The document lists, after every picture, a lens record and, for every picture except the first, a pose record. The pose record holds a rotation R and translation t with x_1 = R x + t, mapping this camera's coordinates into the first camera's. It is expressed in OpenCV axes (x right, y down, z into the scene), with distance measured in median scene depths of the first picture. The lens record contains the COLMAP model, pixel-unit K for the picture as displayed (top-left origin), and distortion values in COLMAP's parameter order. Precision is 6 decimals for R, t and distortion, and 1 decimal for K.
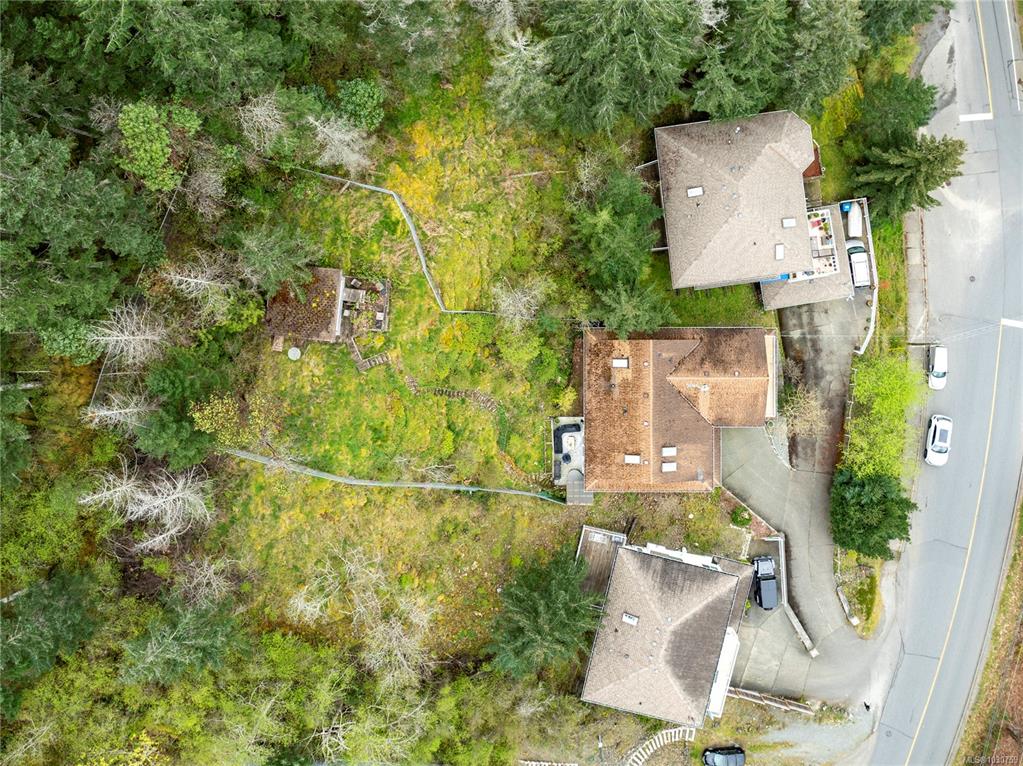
lens RADIAL K [[828.7, 0, 542.3], [0, 828.7, 325.7], [0, 0, 1]] dist [-0.038284, -0.009261]
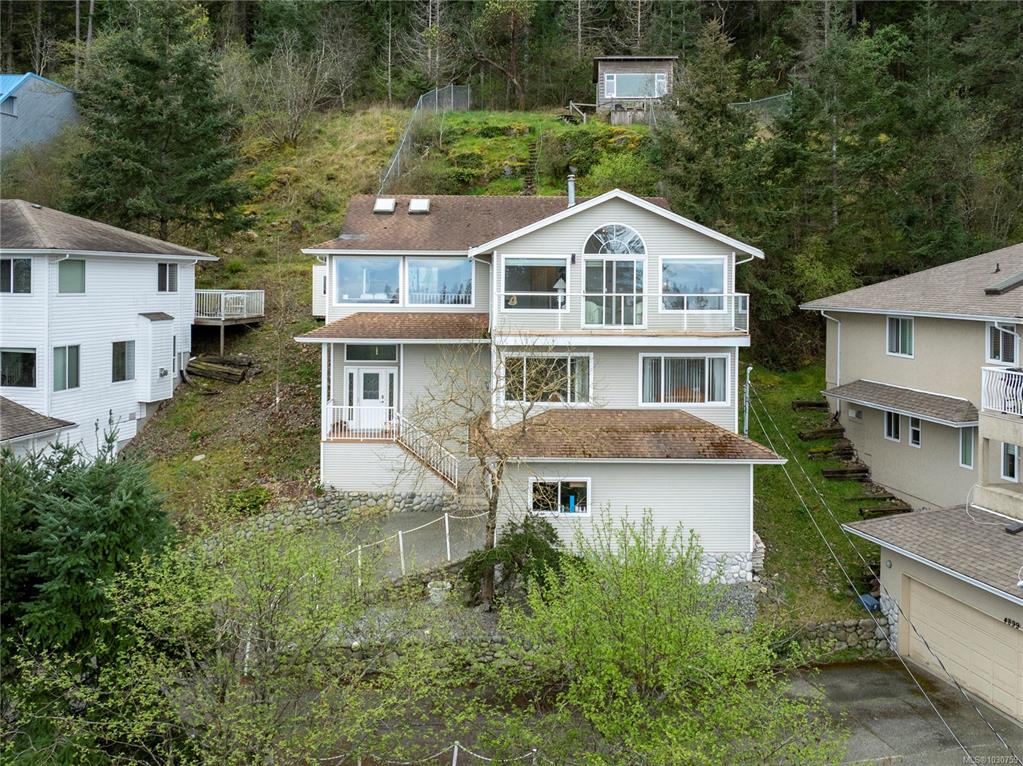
lens RADIAL K [[1031.4, 0, 491.3], [0, 1031.4, 282.6], [0, 0, 1]] dist [-0.022864, -0.026287]
pose [[0.018864, 0.035224, -0.999201, 0.703473], [-0.999822, 0.001015, -0.018840, 0.124168], [0.000350, 0.999379, 0.035237, 1.016603]]
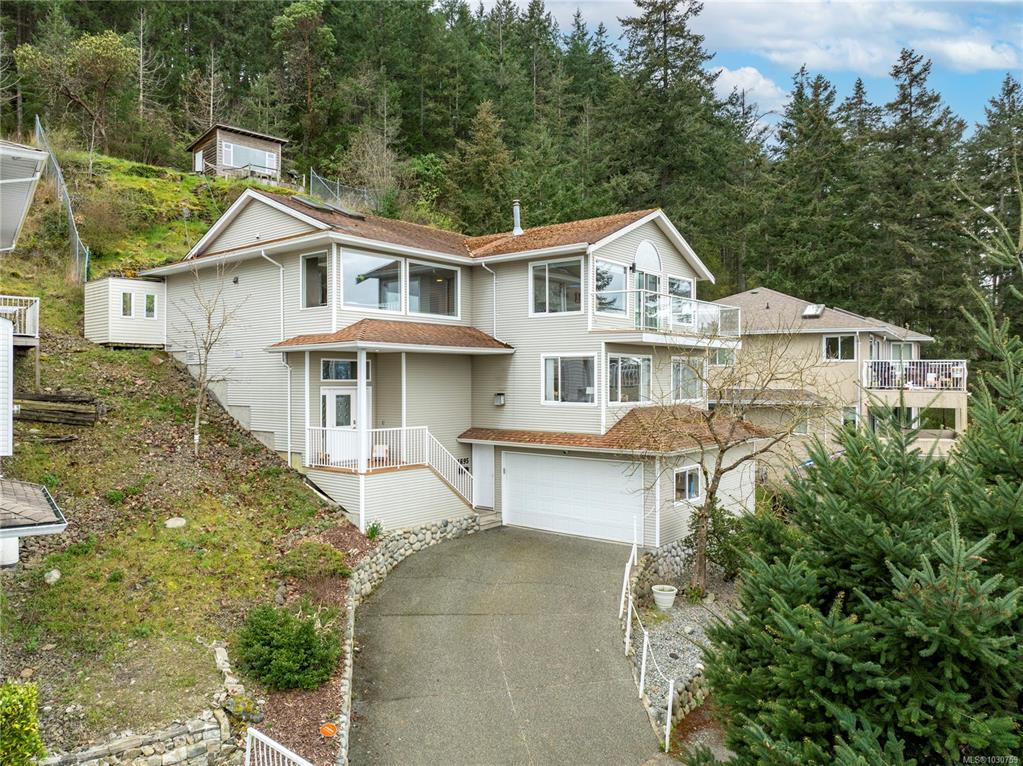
lens RADIAL K [[735.6, 0, 511.5], [0, 735.6, 383.0], [0, 0, 1]] dist [-0.030768, 0.002810]
pose [[0.775033, 0.035820, -0.630905, 0.437218], [-0.631632, 0.013724, -0.775147, 0.373060], [-0.019107, 0.999264, 0.033261, 1.063778]]
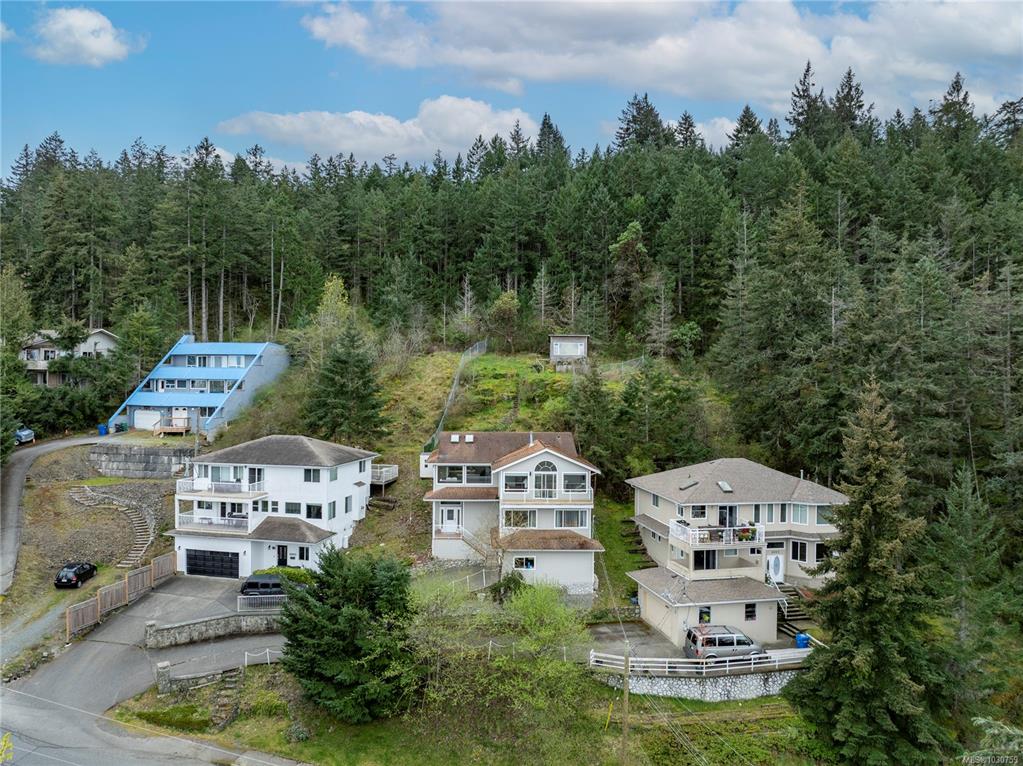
lens RADIAL K [[721.7, 0, 513.6], [0, 721.7, 389.1], [0, 0, 1]] dist [-0.037453, -0.001990]
pose [[0.046891, 0.042937, -0.997977, 1.079260], [-0.998893, -0.001735, -0.047009, 0.138857], [-0.003750, 0.999076, 0.042808, 0.891481]]
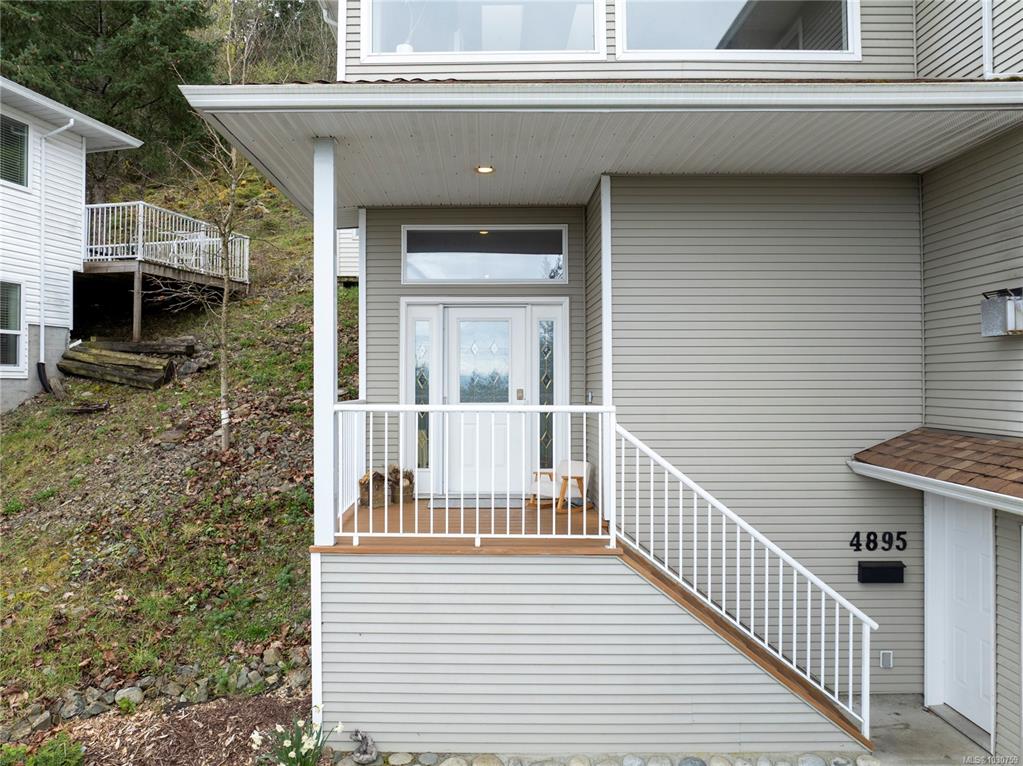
lens RADIAL K [[731.9, 0, 466.2], [0, 731.9, 382.8], [0, 0, 1]] dist [-0.031707, 0.000453]
pose [[-0.021691, 0.032769, -0.999228, 0.302427], [-0.999685, 0.011884, 0.022091, 0.175545], [0.012598, 0.999392, 0.032501, 1.086897]]
